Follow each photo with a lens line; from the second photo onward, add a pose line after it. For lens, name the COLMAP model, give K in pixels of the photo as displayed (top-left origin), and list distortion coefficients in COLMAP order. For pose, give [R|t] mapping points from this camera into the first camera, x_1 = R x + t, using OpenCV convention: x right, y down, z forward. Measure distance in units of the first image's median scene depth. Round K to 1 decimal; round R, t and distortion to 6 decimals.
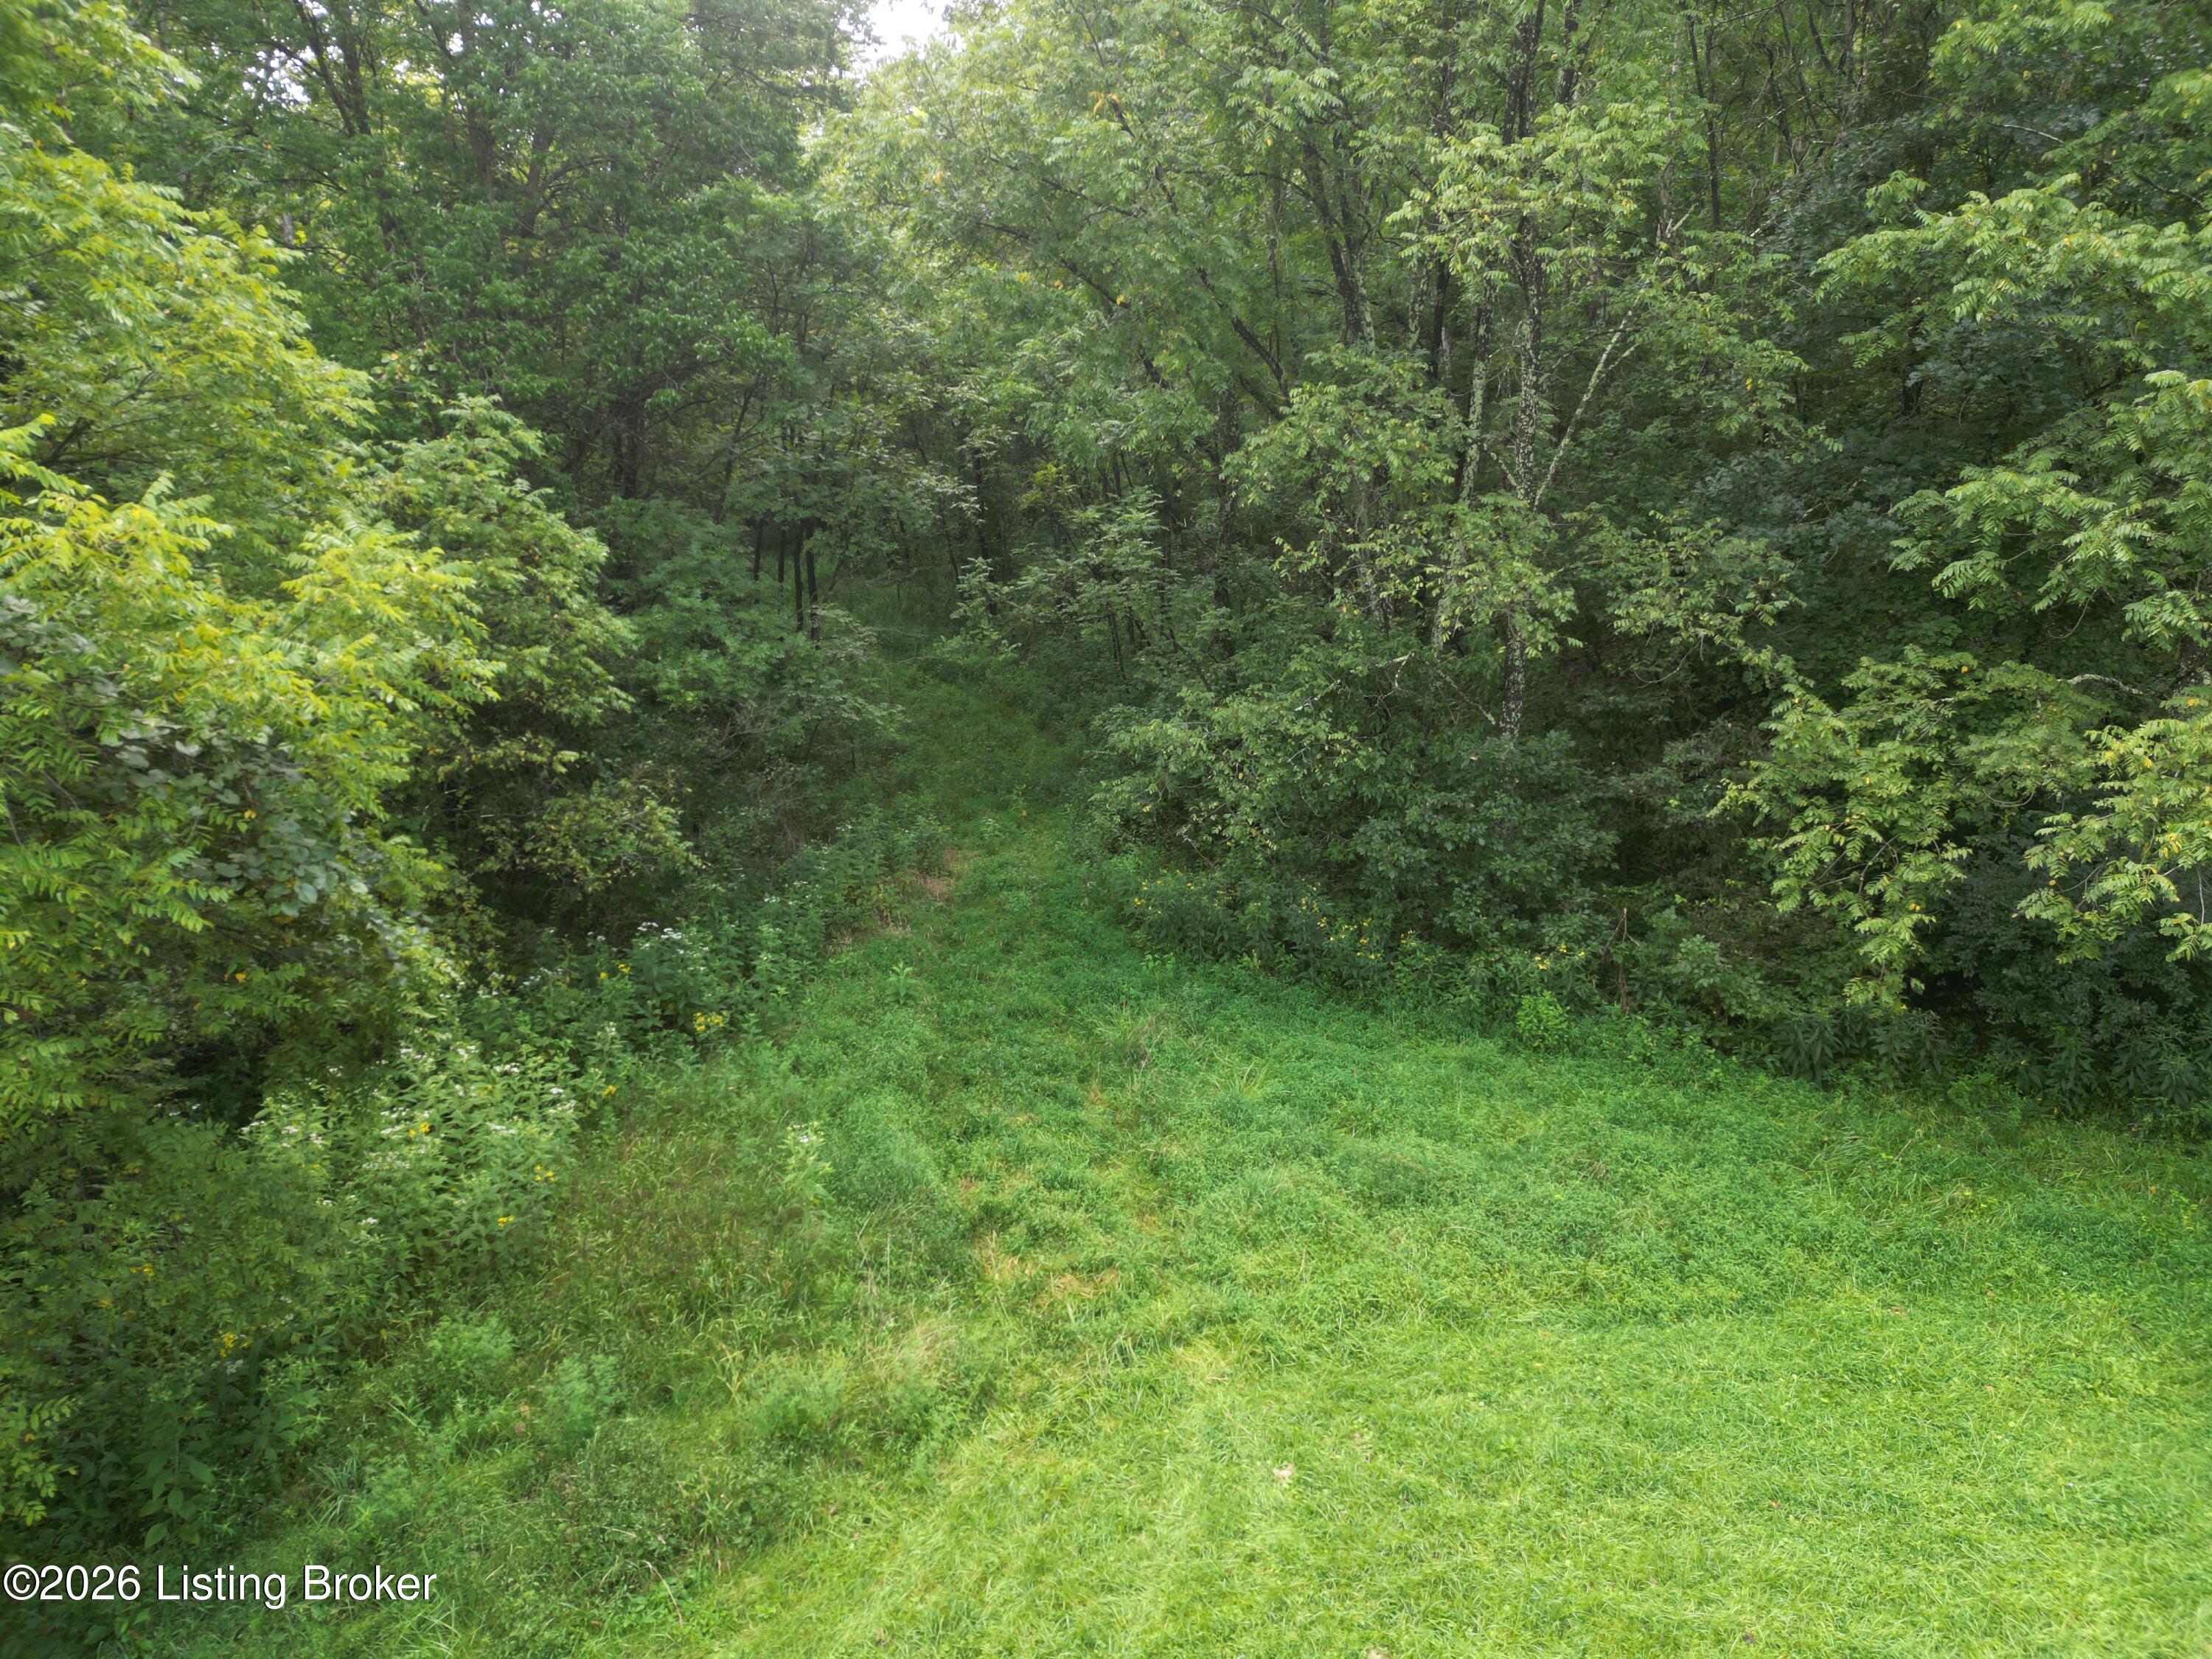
lens RADIAL K [[1543.3, 0, 1102.6], [0, 1543.3, 834.3], [0, 0, 1]] dist [0.080019, -0.076092]
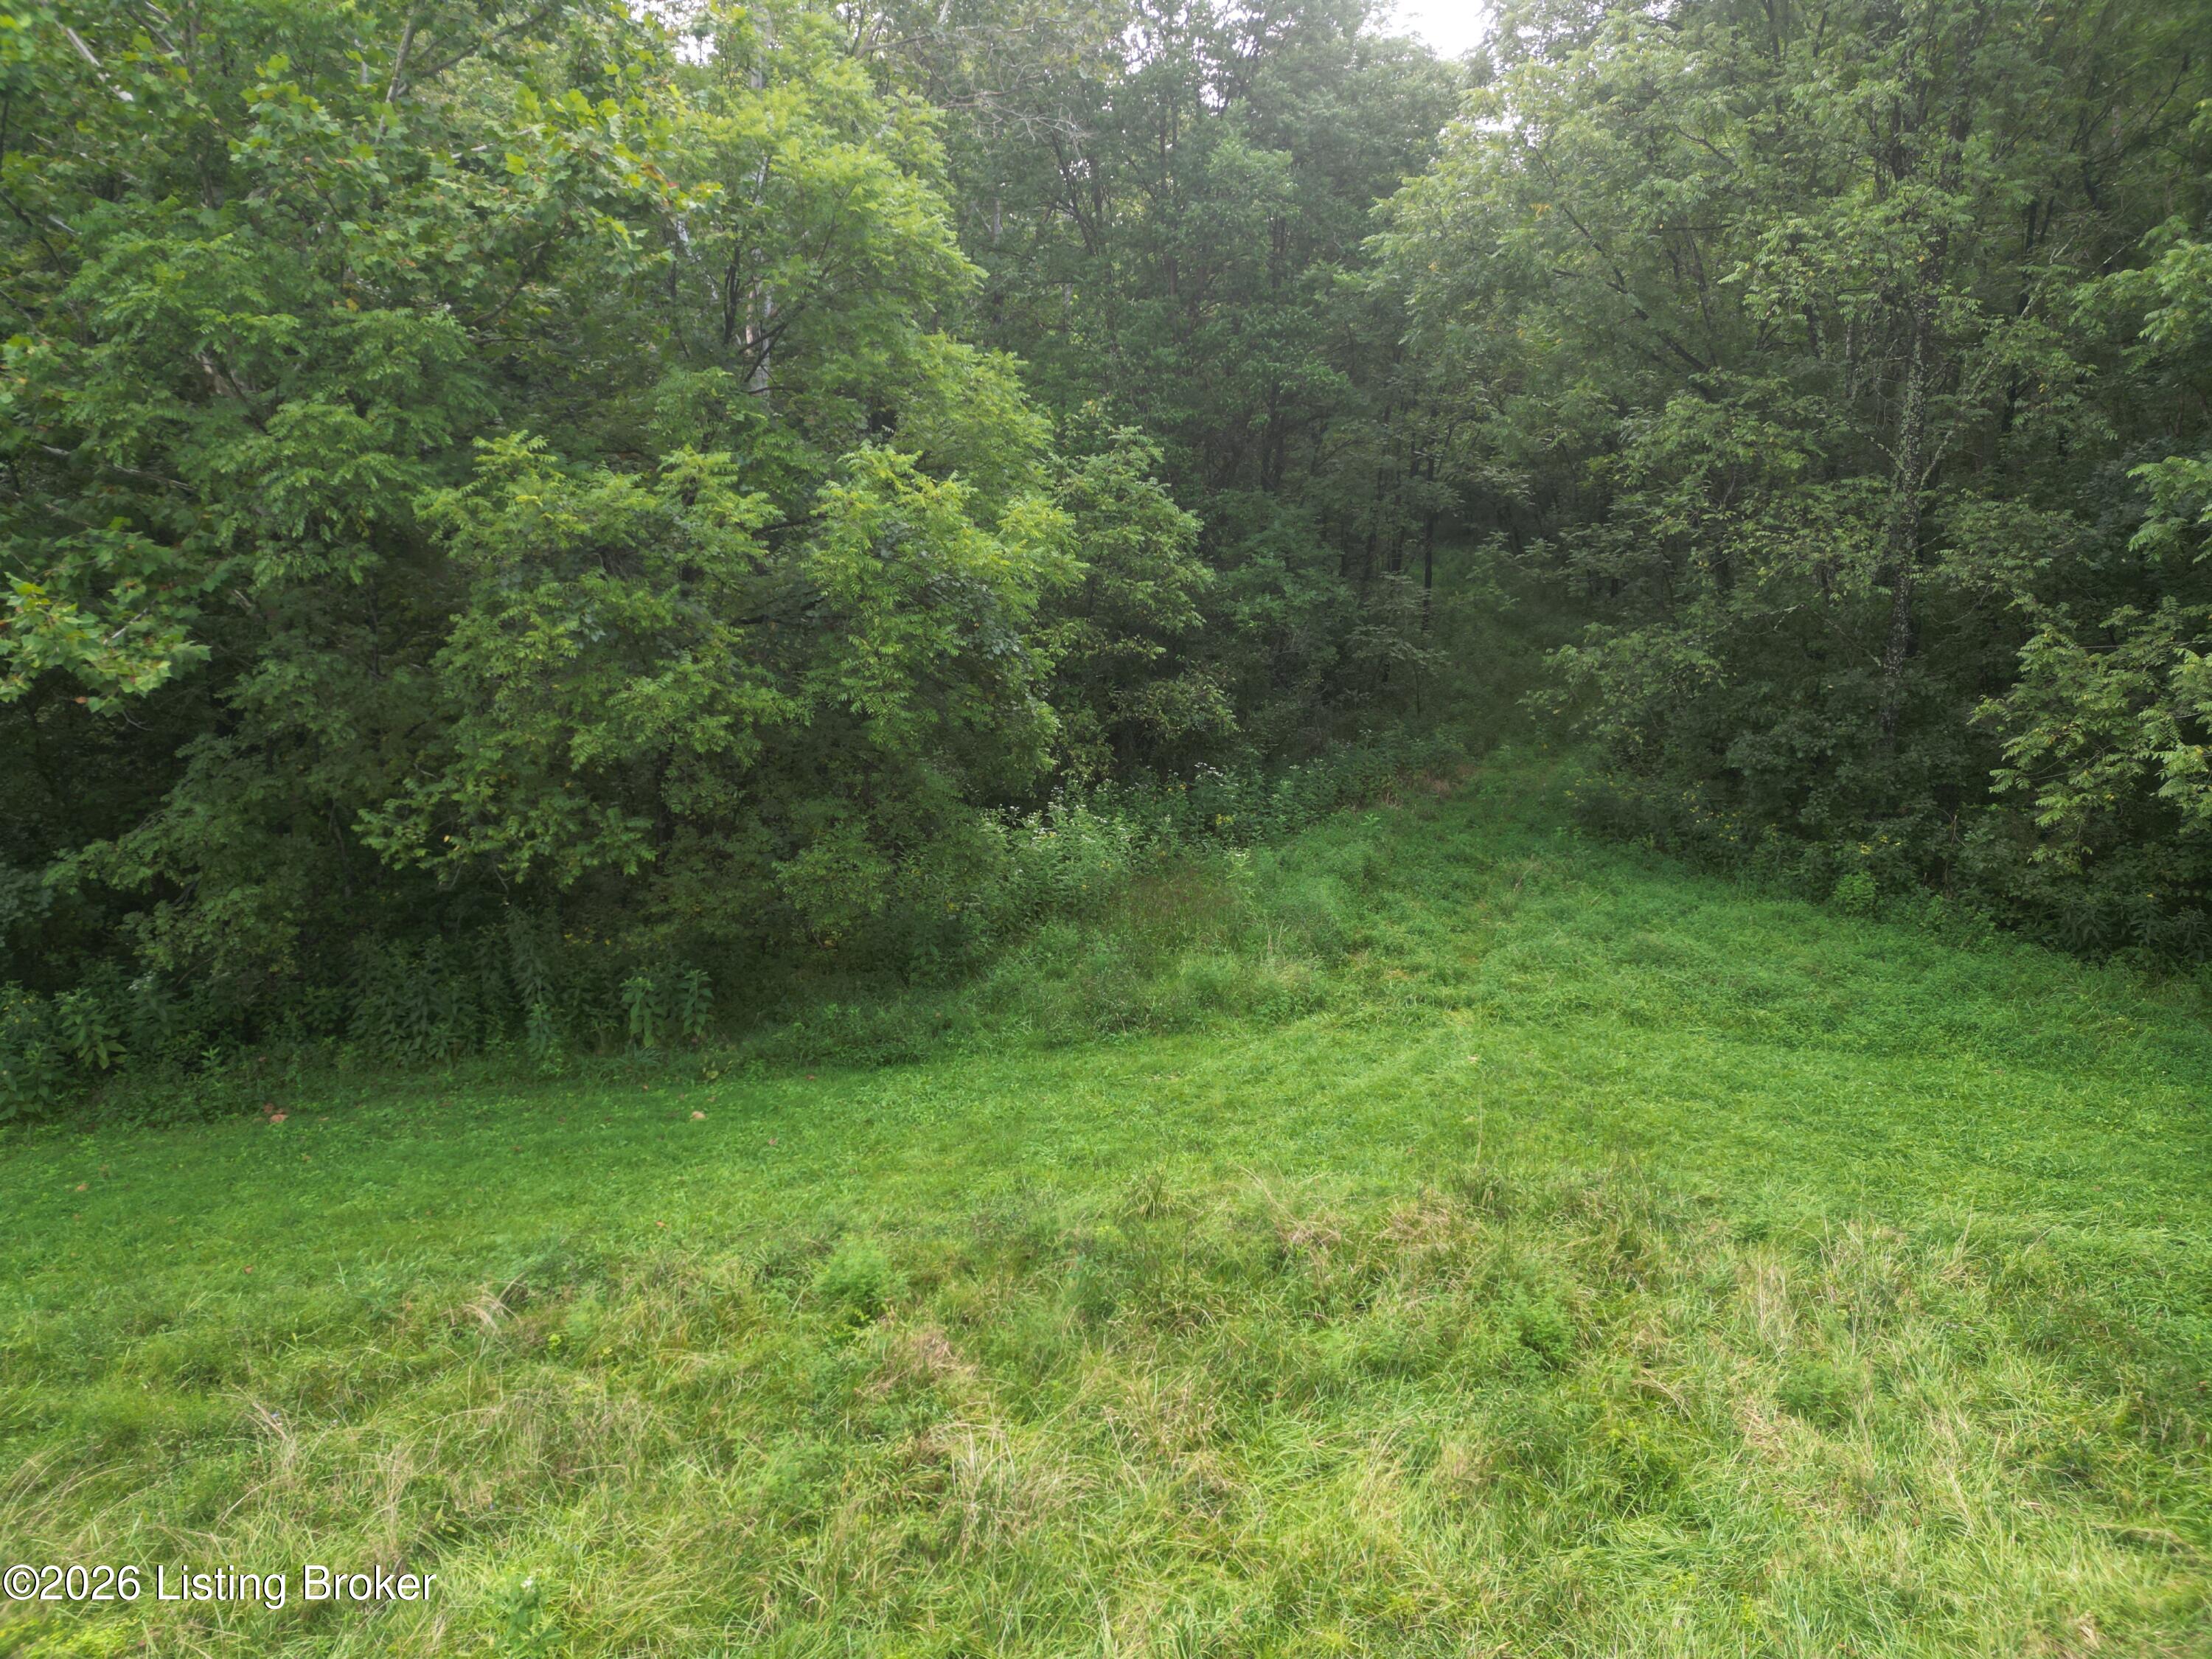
lens RADIAL K [[1543.3, 0, 1102.6], [0, 1543.3, 834.3], [0, 0, 1]] dist [0.080019, -0.076092]
pose [[0.902037, 0.088178, -0.422556, 0.287320], [-0.088460, 0.995899, 0.018986, 0.111635], [0.422497, 0.020253, 0.906138, -0.454054]]
